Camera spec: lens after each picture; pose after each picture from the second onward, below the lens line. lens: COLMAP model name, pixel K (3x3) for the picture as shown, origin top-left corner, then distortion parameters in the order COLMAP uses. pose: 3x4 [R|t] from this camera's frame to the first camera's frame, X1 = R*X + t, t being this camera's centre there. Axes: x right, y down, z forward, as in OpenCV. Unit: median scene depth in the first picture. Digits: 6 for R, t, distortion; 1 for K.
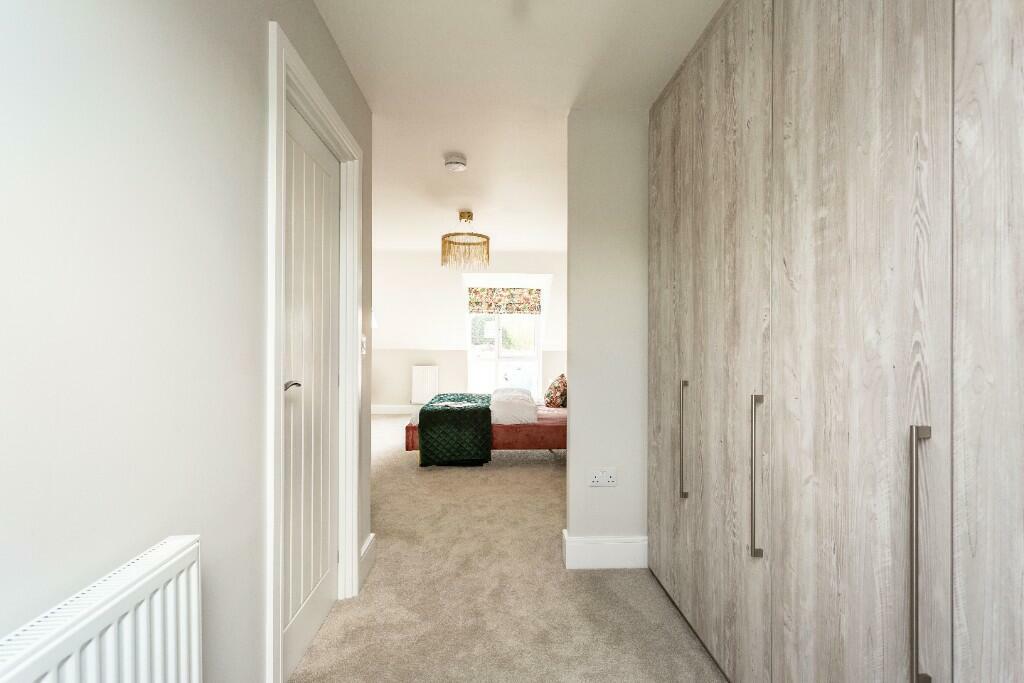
lens RADIAL K [[506.9, 0, 512.0], [0, 506.9, 341.5], [0, 0, 1]] dist [0.000704, 0.000201]
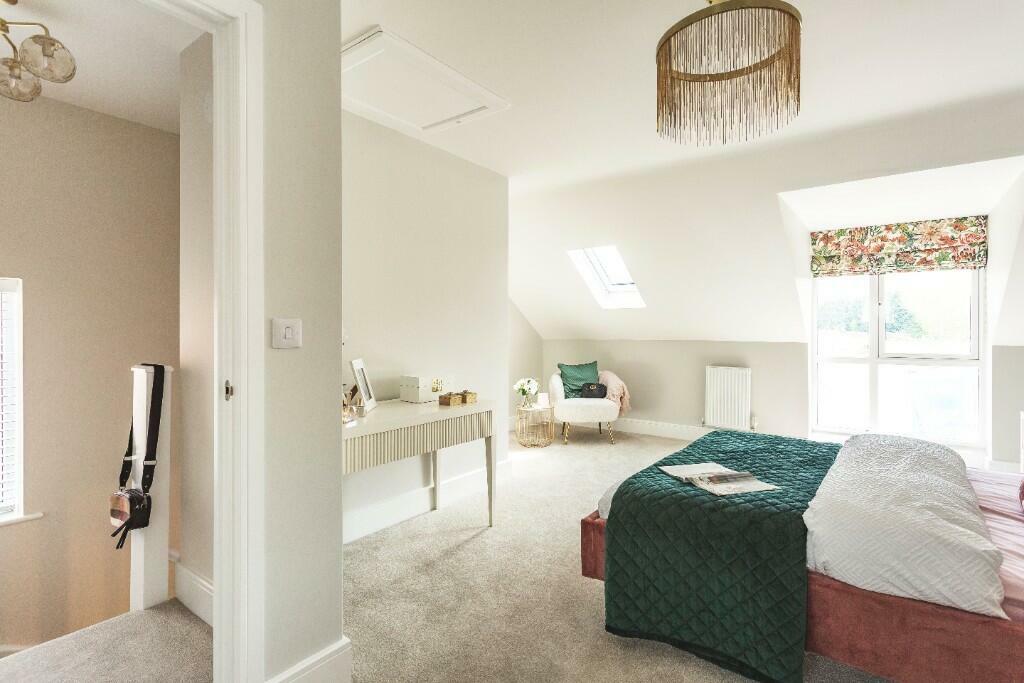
lens RADIAL K [[497.8, 0, 509.9], [0, 497.8, 335.7], [0, 0, 1]] dist [0.005043, 0.001148]
pose [[0.769869, -0.003045, -0.638195, 0.010720], [0.008309, 0.999952, 0.005251, 0.003431], [0.638148, -0.009346, 0.769857, 0.355923]]
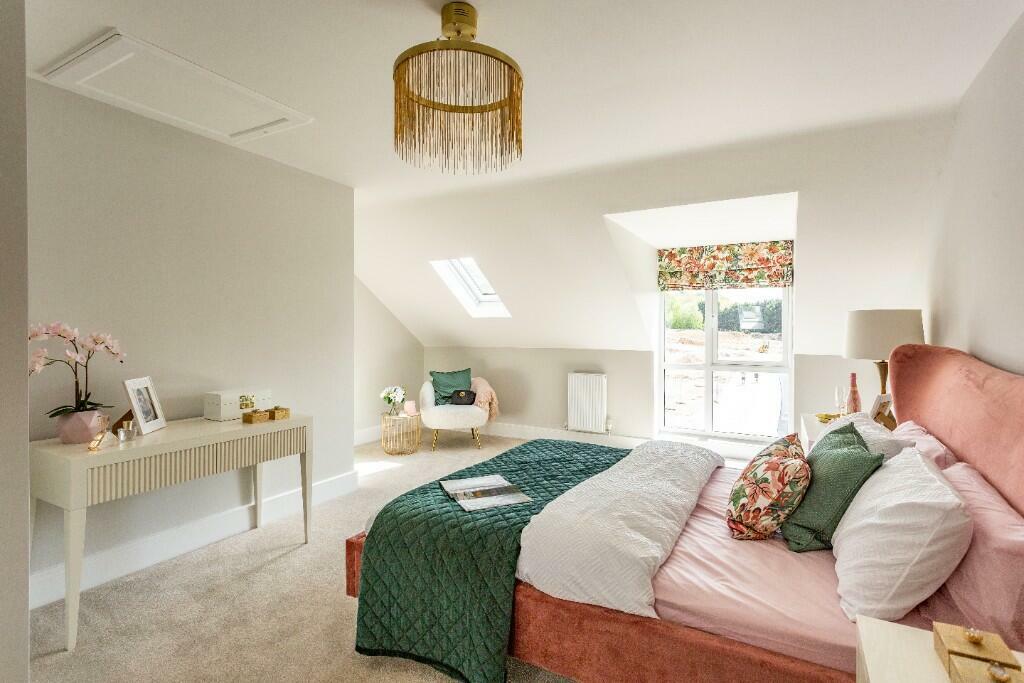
lens RADIAL K [[486.9, 0, 516.0], [0, 486.9, 337.1], [0, 0, 1]] dist [0.002939, 0.000912]
pose [[0.853184, 0.000078, -0.521611, 0.075609], [0.005346, 0.999946, 0.008894, -0.005945], [0.521583, -0.010377, 0.853137, 0.403368]]
